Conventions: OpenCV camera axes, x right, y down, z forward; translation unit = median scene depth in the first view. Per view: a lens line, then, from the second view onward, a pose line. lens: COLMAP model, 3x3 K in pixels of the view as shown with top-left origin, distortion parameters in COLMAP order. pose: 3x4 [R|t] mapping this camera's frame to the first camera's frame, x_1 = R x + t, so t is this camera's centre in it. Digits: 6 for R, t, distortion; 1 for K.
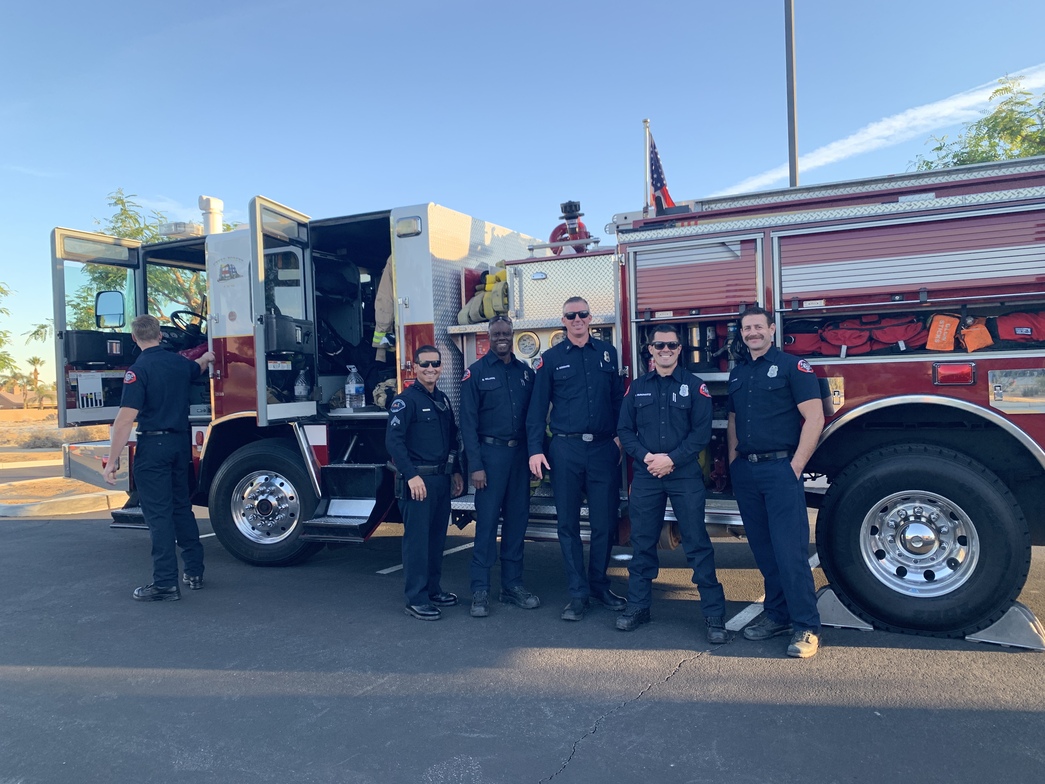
lens RADIAL K [[778.7, 0, 526.2], [0, 778.7, 384.8], [0, 0, 1]] dist [0.025420, 0.000835]
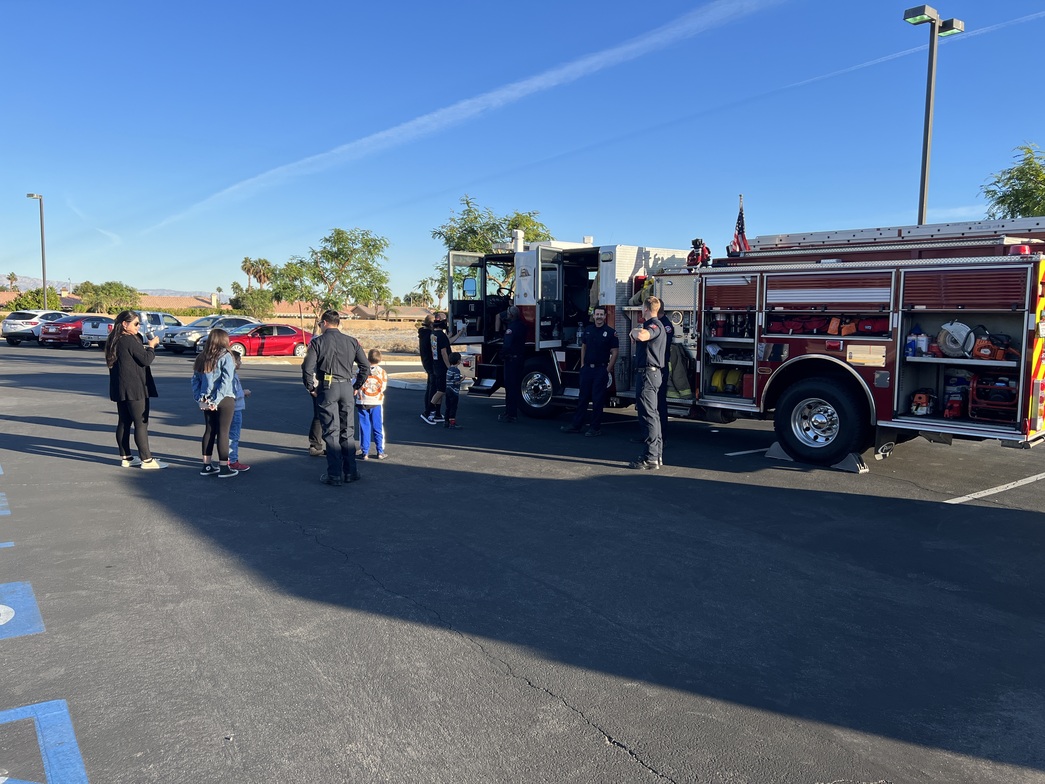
lens RADIAL K [[790.8, 0, 523.5], [0, 790.8, 391.9], [0, 0, 1]] dist [0.013053, -0.004028]
pose [[0.930454, 0.074973, -0.358655, 0.401662], [-0.036466, 0.992931, 0.112956, -0.076026], [0.364588, -0.092022, 0.926611, -0.994499]]
